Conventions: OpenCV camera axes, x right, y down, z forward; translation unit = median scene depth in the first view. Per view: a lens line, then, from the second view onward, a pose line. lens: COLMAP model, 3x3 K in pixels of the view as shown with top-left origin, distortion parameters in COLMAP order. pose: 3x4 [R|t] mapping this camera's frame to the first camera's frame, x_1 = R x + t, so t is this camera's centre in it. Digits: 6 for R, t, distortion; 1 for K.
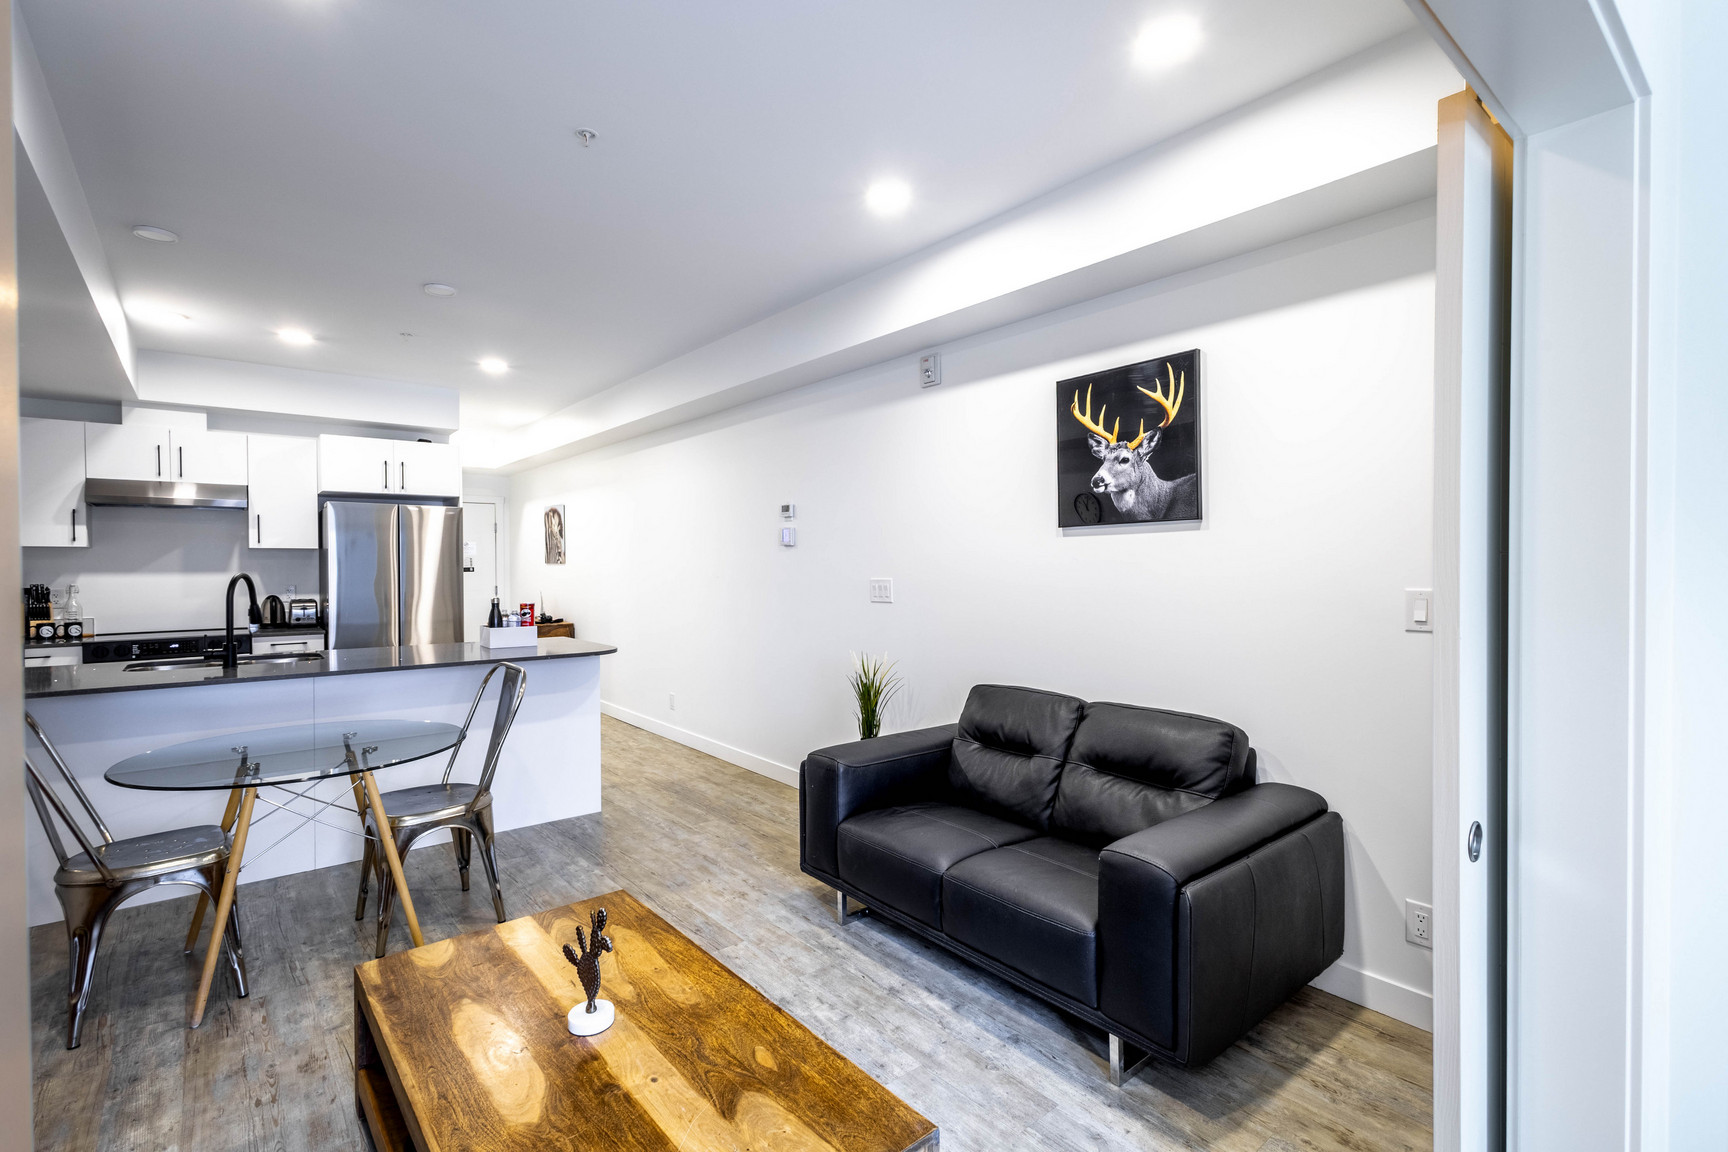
lens RADIAL K [[808.9, 0, 864.0], [0, 808.9, 576.0], [0, 0, 1]] dist [0.000450, -0.000009]
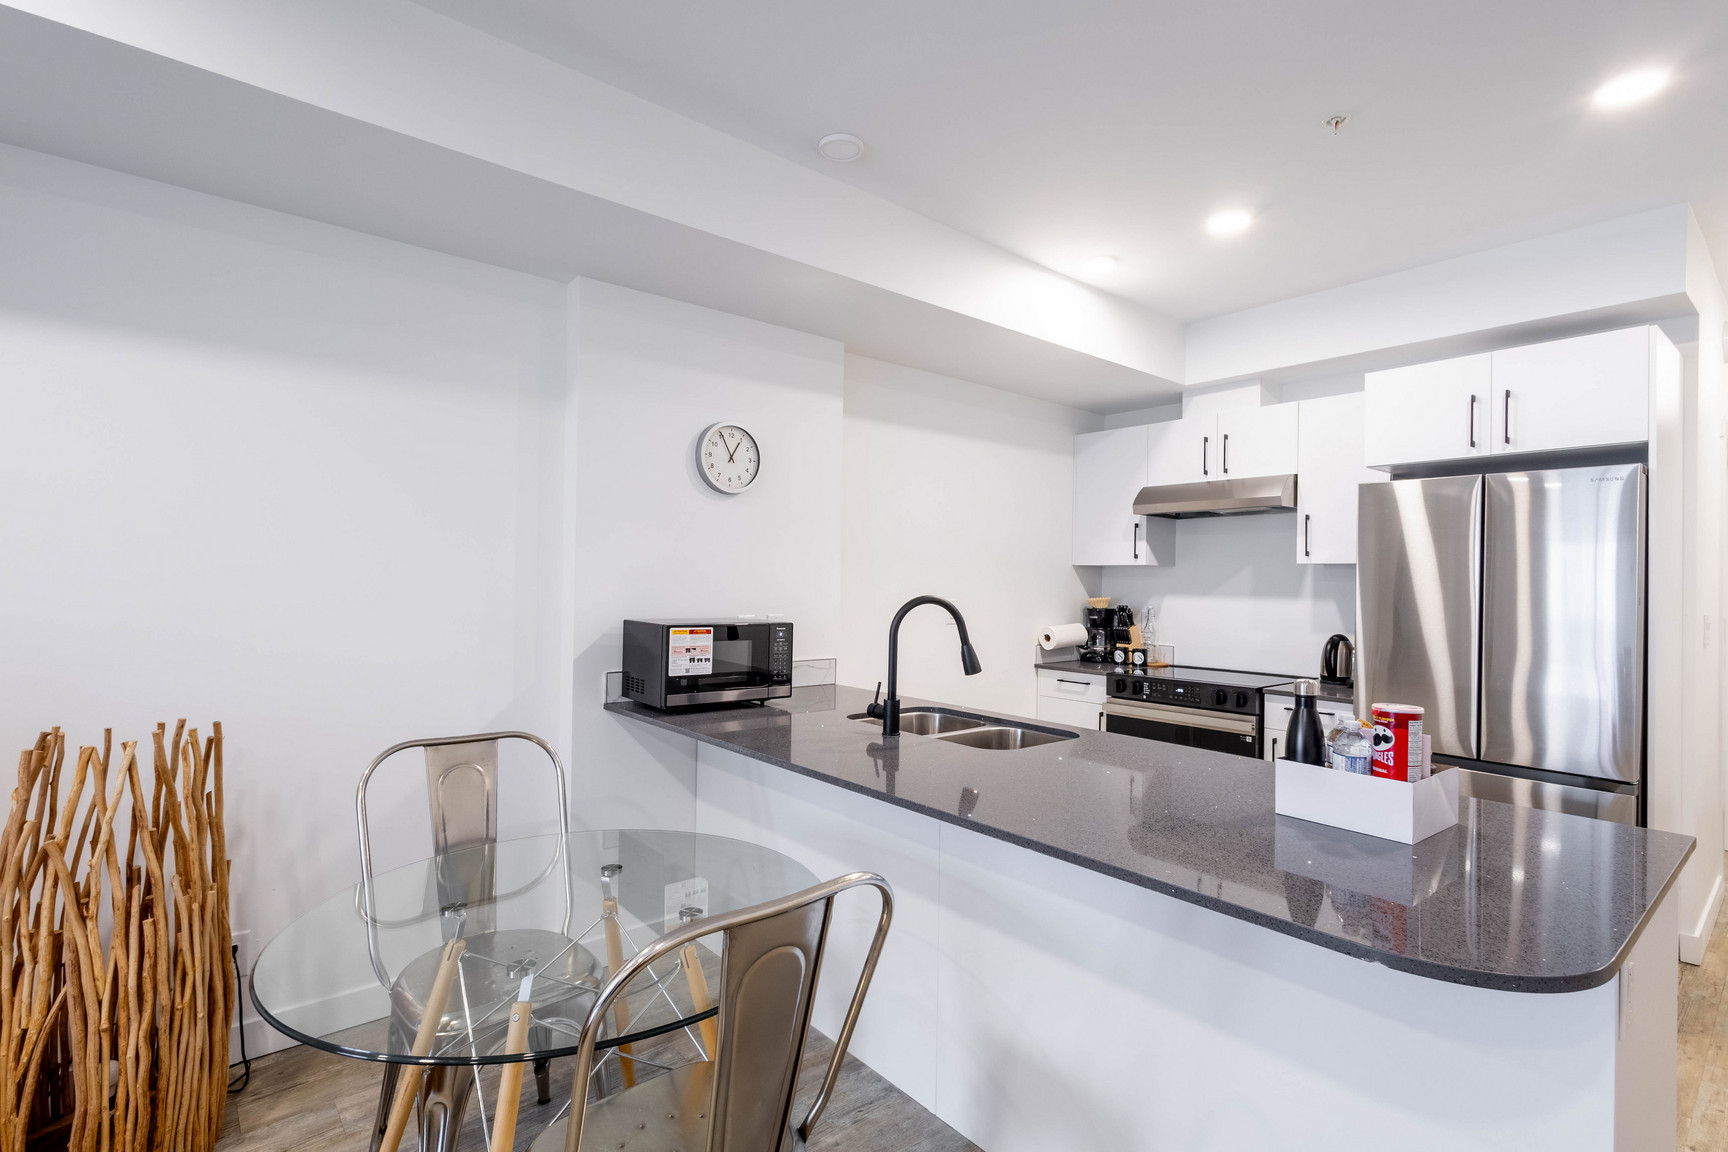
lens RADIAL K [[808.9, 0, 864.0], [0, 808.9, 576.0], [0, 0, 1]] dist [0.000450, -0.000009]
pose [[0.006494, -0.003162, -0.999974, -0.075068], [-0.032877, 0.999454, -0.003374, -0.010618], [0.999438, 0.032898, 0.006386, 0.664998]]
